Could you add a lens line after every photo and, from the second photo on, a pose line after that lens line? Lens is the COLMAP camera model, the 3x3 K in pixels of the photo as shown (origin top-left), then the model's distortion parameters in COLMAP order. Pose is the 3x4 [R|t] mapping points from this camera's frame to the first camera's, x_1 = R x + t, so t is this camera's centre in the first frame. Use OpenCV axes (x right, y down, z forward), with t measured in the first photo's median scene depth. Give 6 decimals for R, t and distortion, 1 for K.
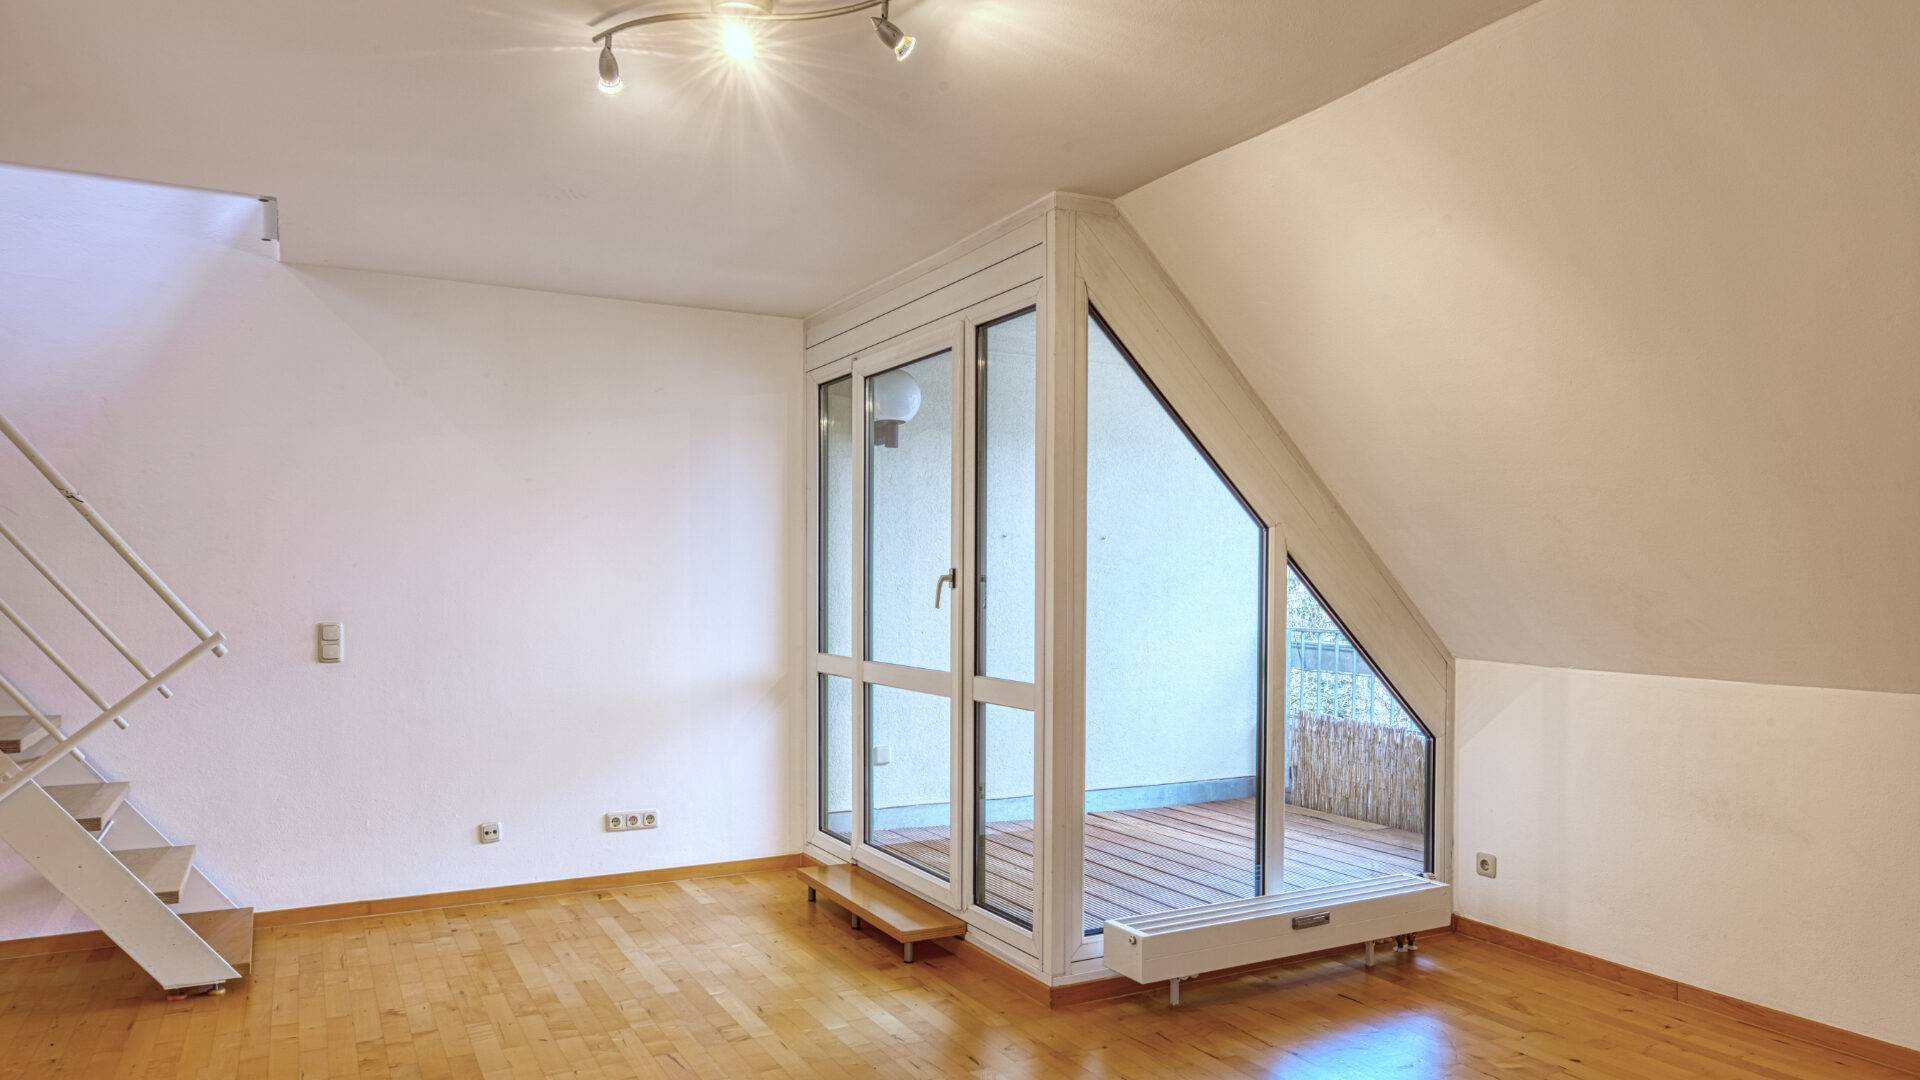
lens RADIAL K [[1237.9, 0, 960.0], [0, 1237.9, 540.0], [0, 0, 1]] dist [-0.002006, 0.000368]
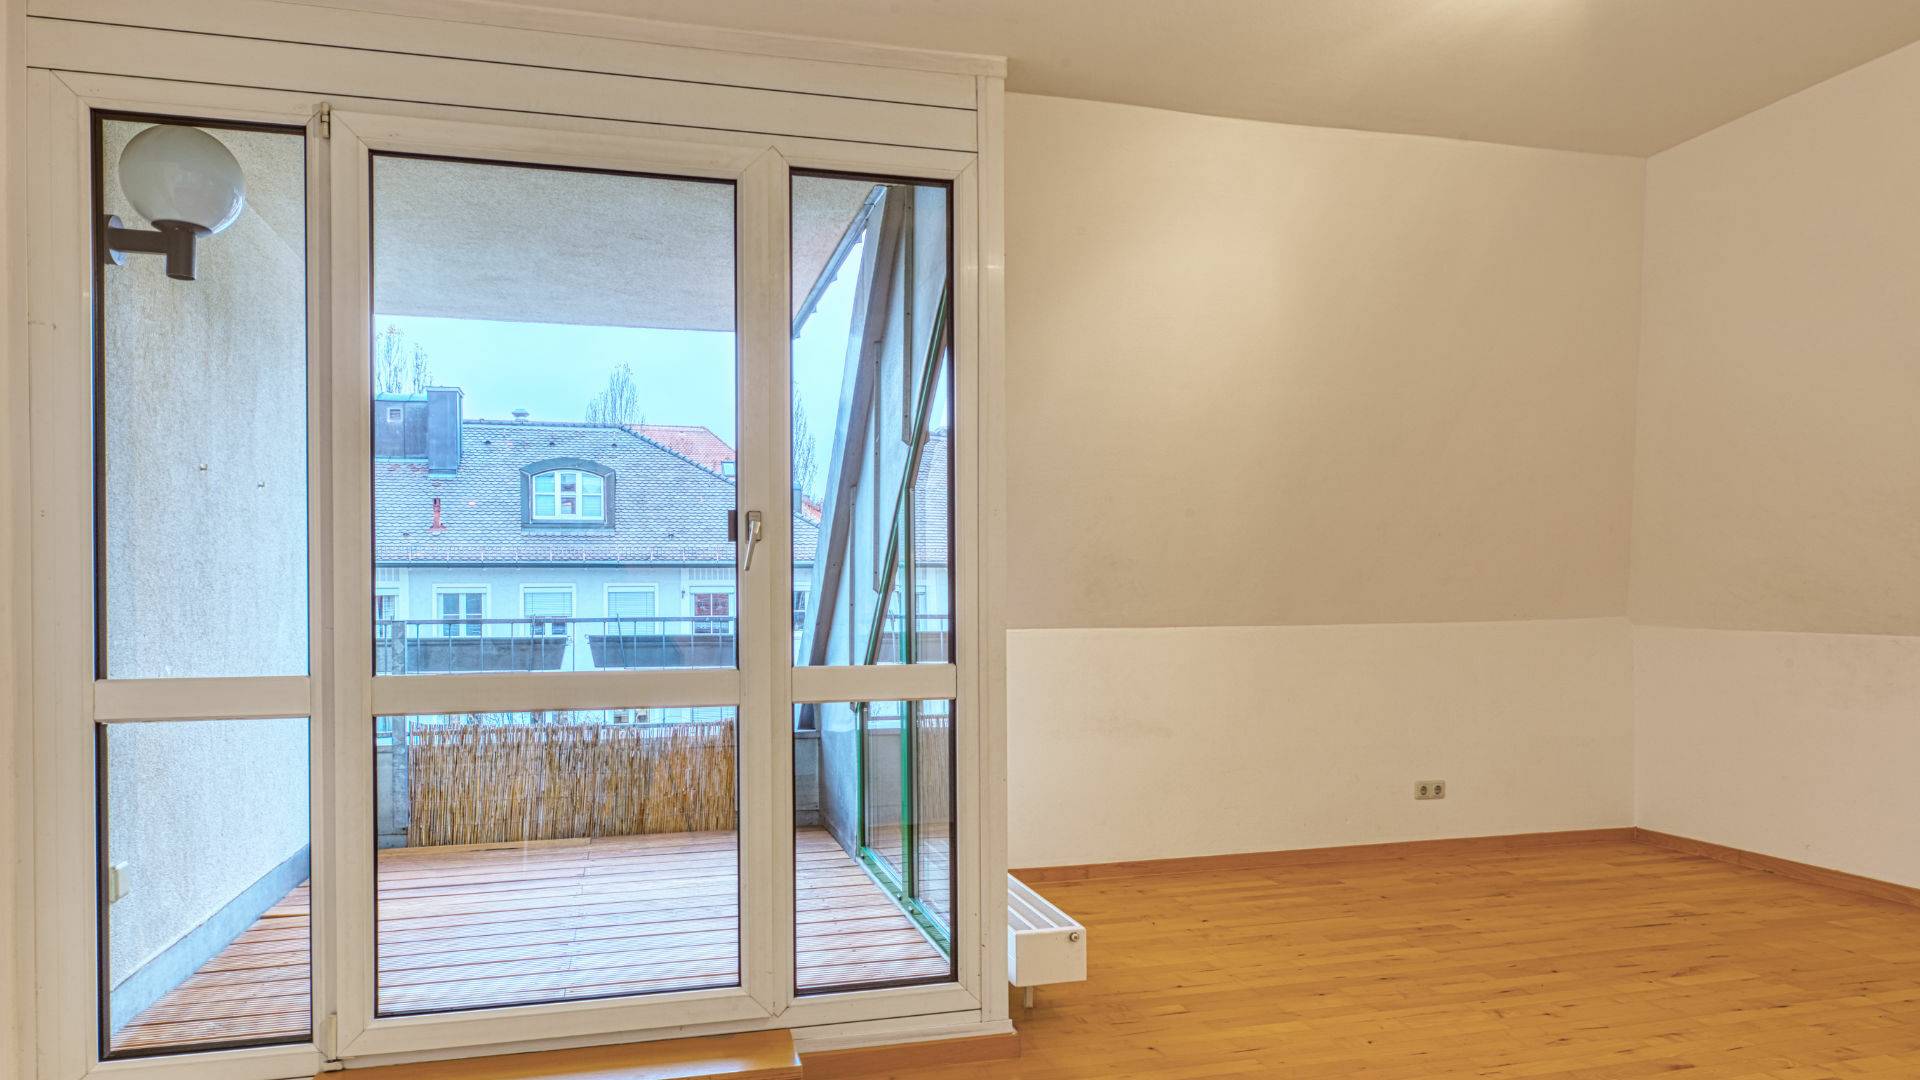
lens RADIAL K [[1233.5, 0, 960.0], [0, 1233.5, 540.0], [0, 0, 1]] dist [0.006395, 0.002527]
pose [[0.219817, 0.044680, 0.974517, -0.498030], [-0.025368, 0.998875, -0.040074, 0.050589], [-0.975211, -0.015913, 0.220704, 0.585428]]
